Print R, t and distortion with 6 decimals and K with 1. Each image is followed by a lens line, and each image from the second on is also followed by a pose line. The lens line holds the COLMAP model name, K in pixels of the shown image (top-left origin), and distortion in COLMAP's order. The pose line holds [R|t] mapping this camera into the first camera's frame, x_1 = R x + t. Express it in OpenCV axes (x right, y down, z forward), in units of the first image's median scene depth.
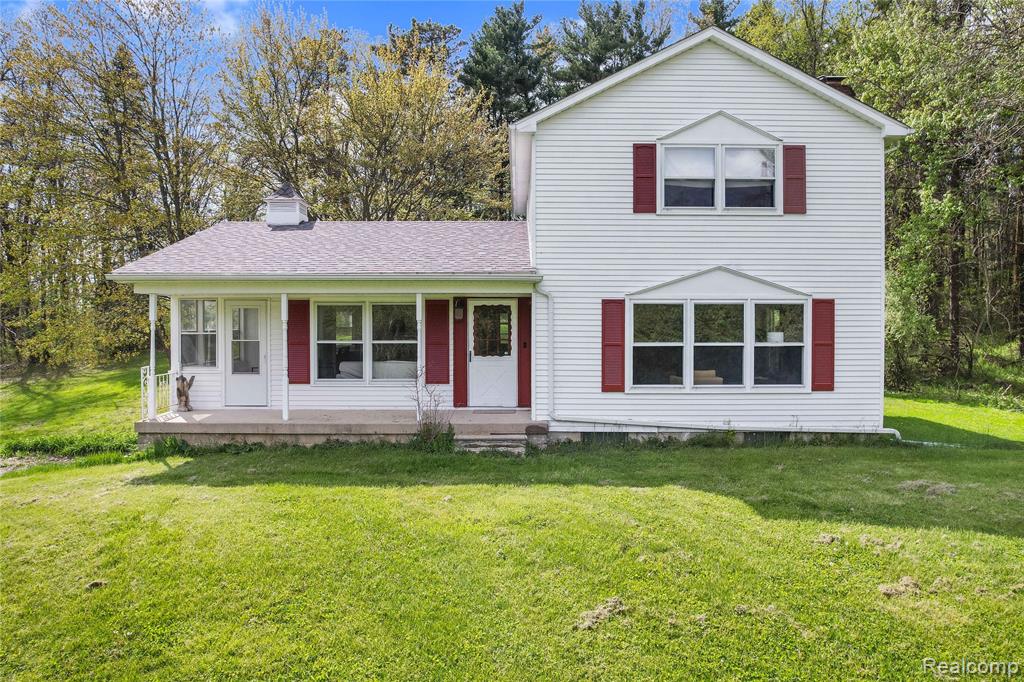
lens RADIAL K [[697.0, 0, 513.9], [0, 697.0, 341.8], [0, 0, 1]] dist [-0.054019, -0.001971]
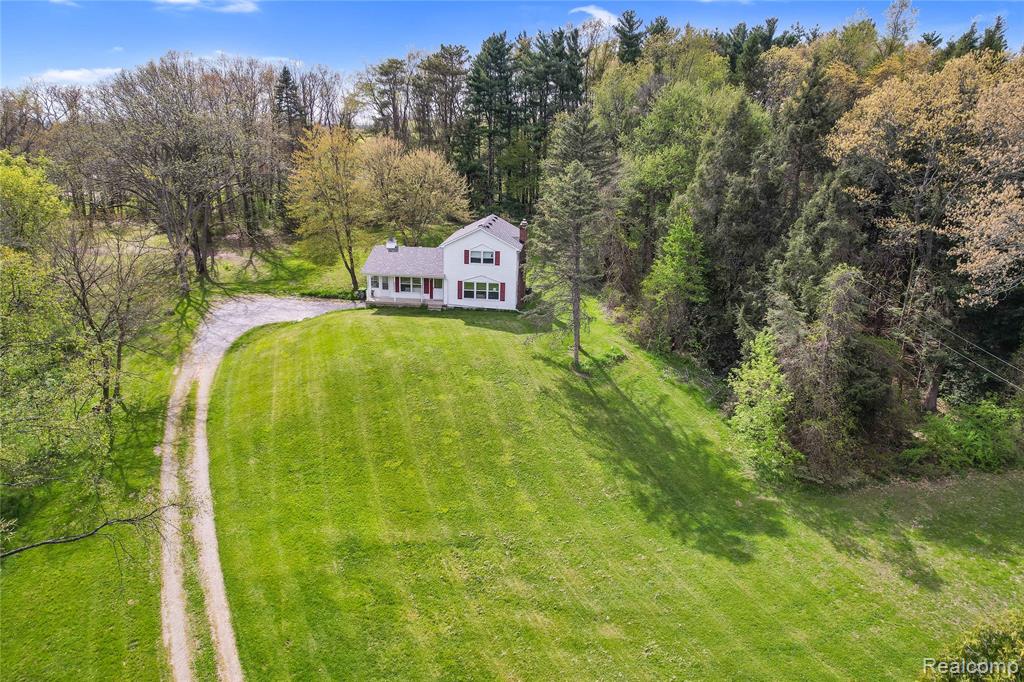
lens RADIAL K [[697.0, 0, 509.2], [0, 697.0, 335.1], [0, 0, 1]] dist [-0.054019, -0.001971]
pose [[0.995229, 0.052876, -0.081996, 0.902715], [-0.028983, 0.962698, 0.269023, -1.015132], [0.093162, -0.265363, 0.959637, -3.756903]]
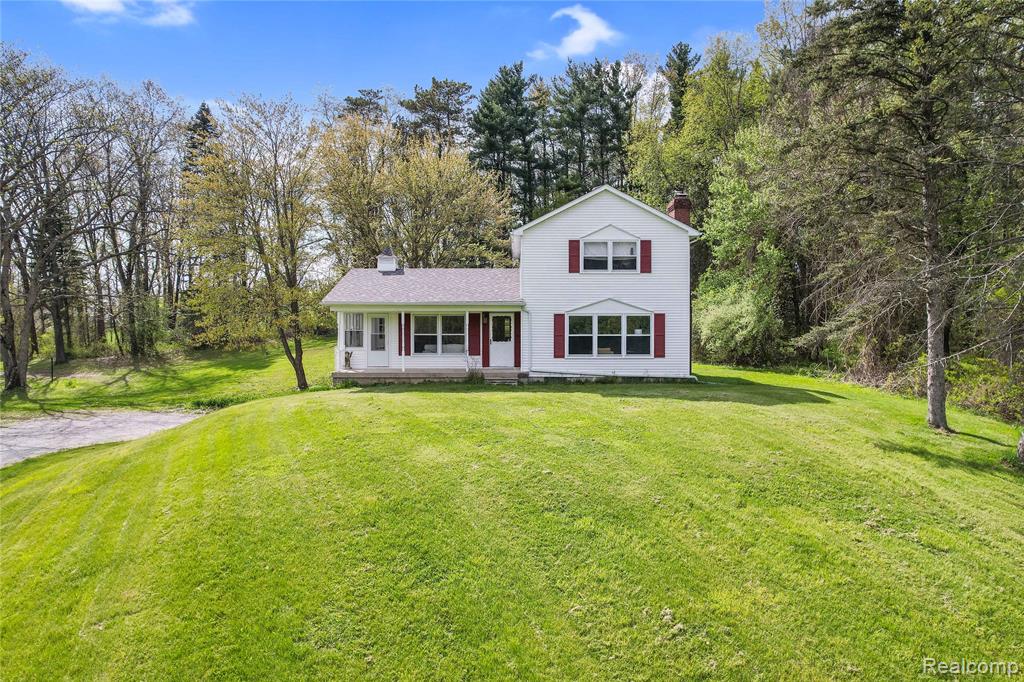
lens RADIAL K [[697.0, 0, 517.0], [0, 697.0, 346.8], [0, 0, 1]] dist [-0.054019, -0.001971]
pose [[0.999999, -0.000961, 0.001316, 0.011718], [0.000947, 0.999944, 0.010538, 0.015929], [-0.001326, -0.010537, 0.999944, -1.097919]]
